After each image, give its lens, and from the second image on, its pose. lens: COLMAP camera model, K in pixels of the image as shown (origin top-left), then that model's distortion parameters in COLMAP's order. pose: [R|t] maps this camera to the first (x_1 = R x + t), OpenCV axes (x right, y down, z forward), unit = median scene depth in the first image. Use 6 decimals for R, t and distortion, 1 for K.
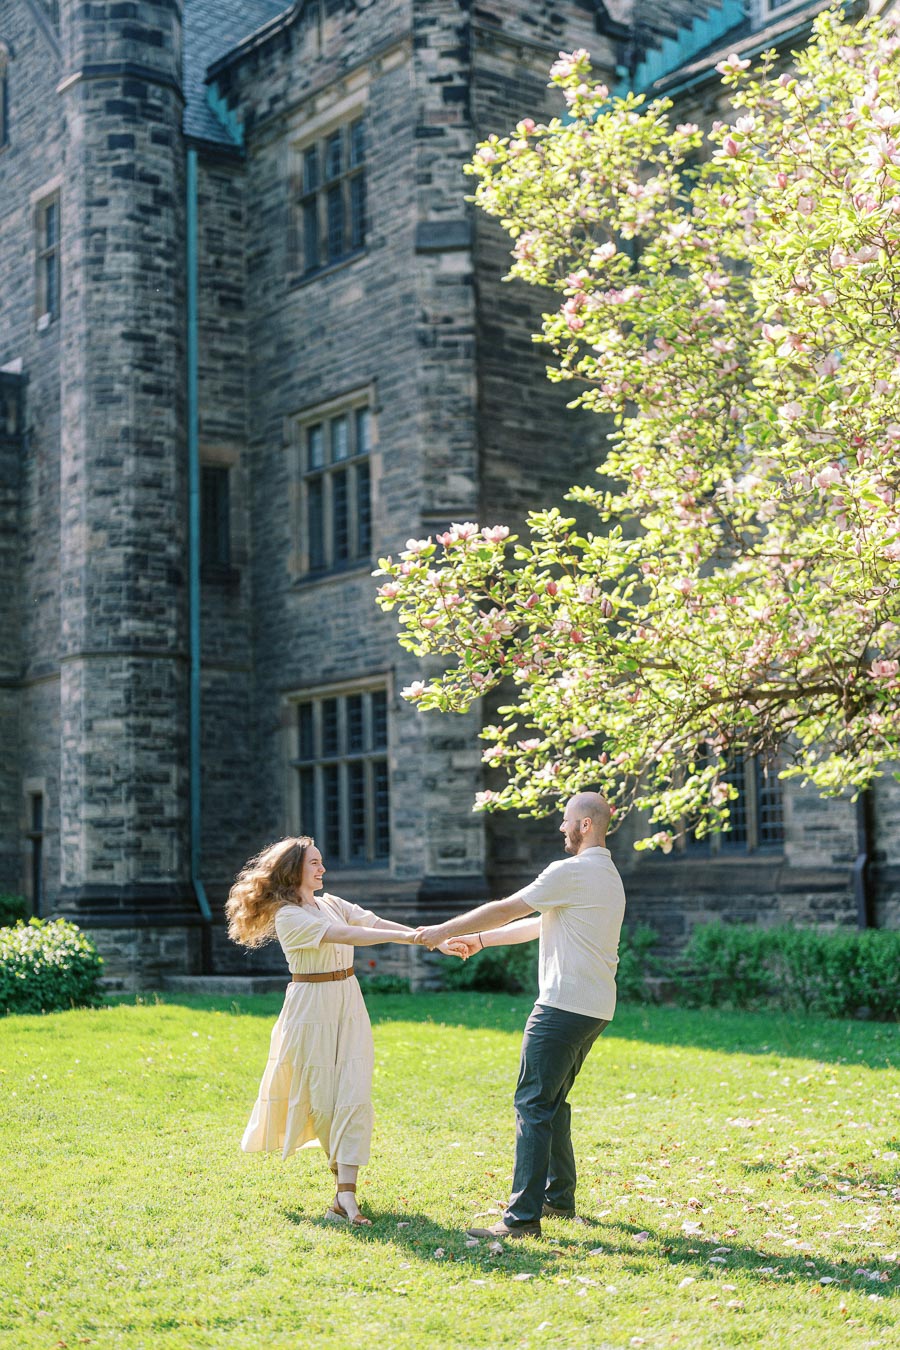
lens RADIAL K [[1893.5, 0, 445.1], [0, 1893.5, 696.2], [0, 0, 1]] dist [-0.029505, 0.163115]
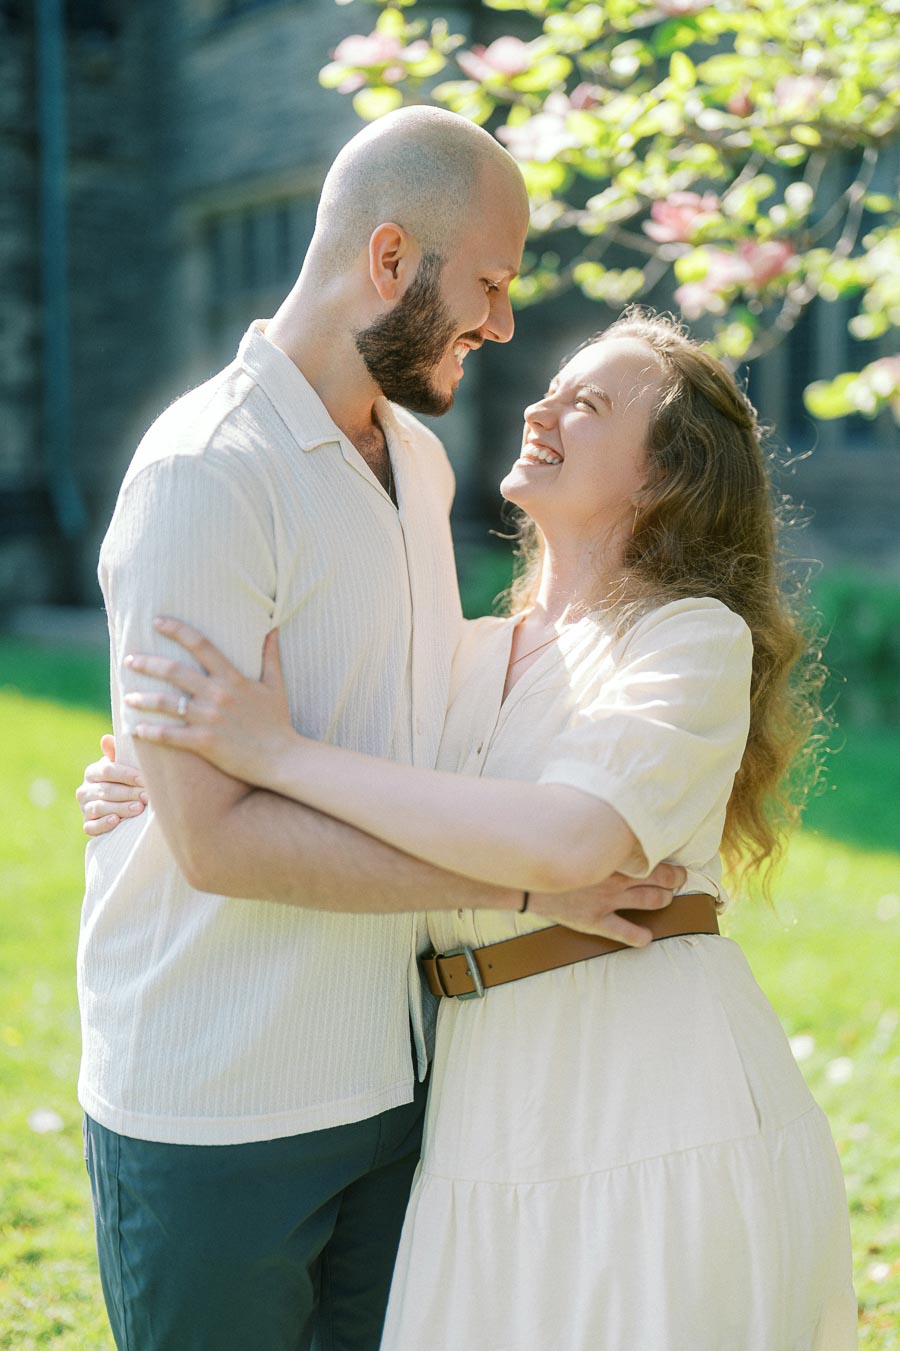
lens RADIAL K [[1894.9, 0, 445.1], [0, 1894.9, 696.7], [0, 0, 1]] dist [-0.029505, 0.163115]
pose [[0.999773, 0.018893, -0.009872, 0.019362], [-0.016402, 0.977599, 0.209837, 0.029843], [0.013616, -0.209627, 0.977687, 0.321433]]
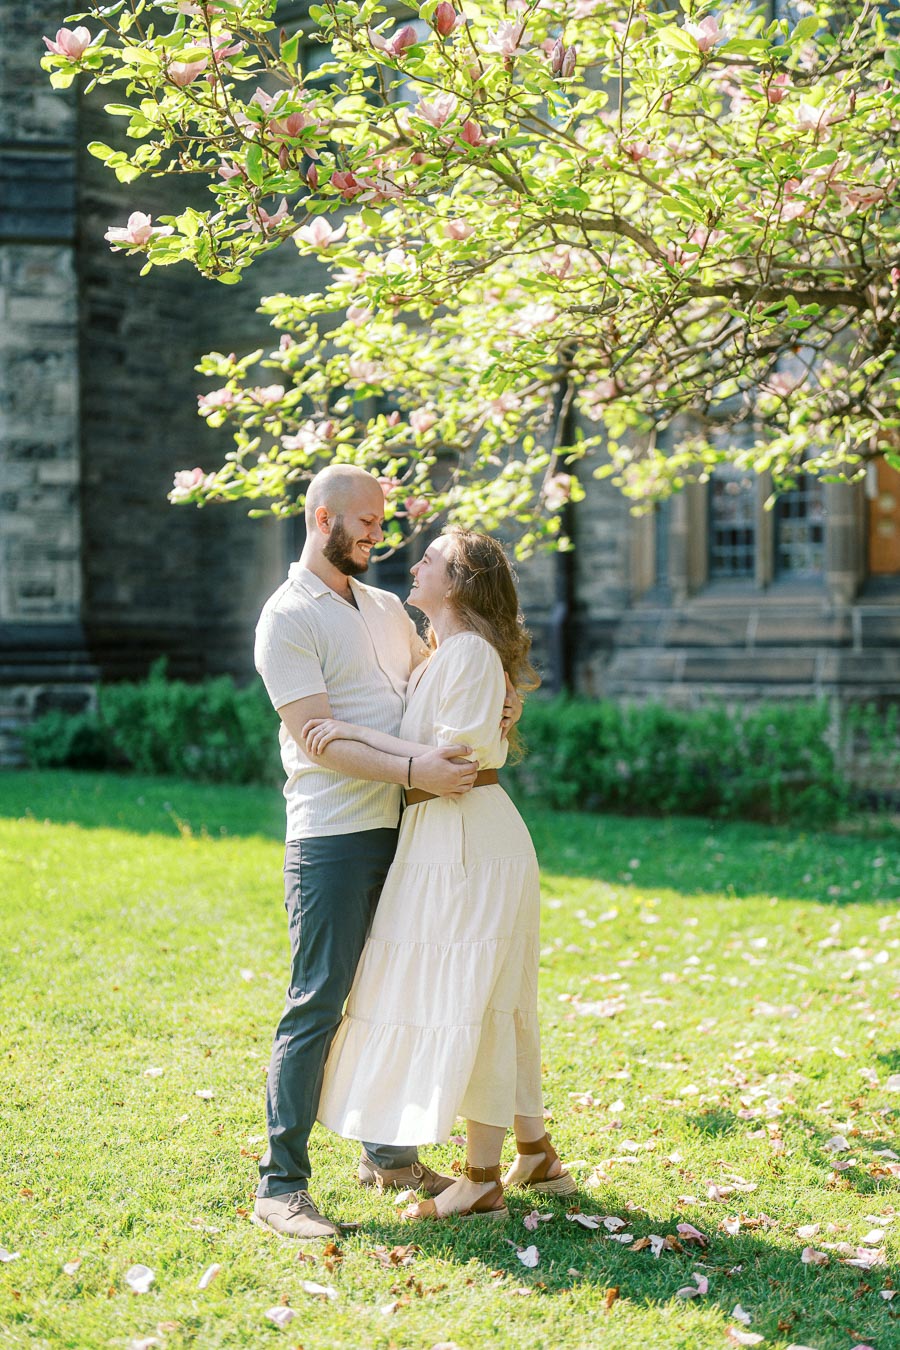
lens RADIAL K [[1887.3, 0, 454.3], [0, 1887.3, 704.1], [0, 0, 1]] dist [-0.084152, 0.359141]
pose [[0.967669, 0.007758, 0.252104, -0.022650], [-0.041009, 0.991066, 0.126913, 0.021213], [-0.248867, -0.133148, 0.959342, 0.191545]]
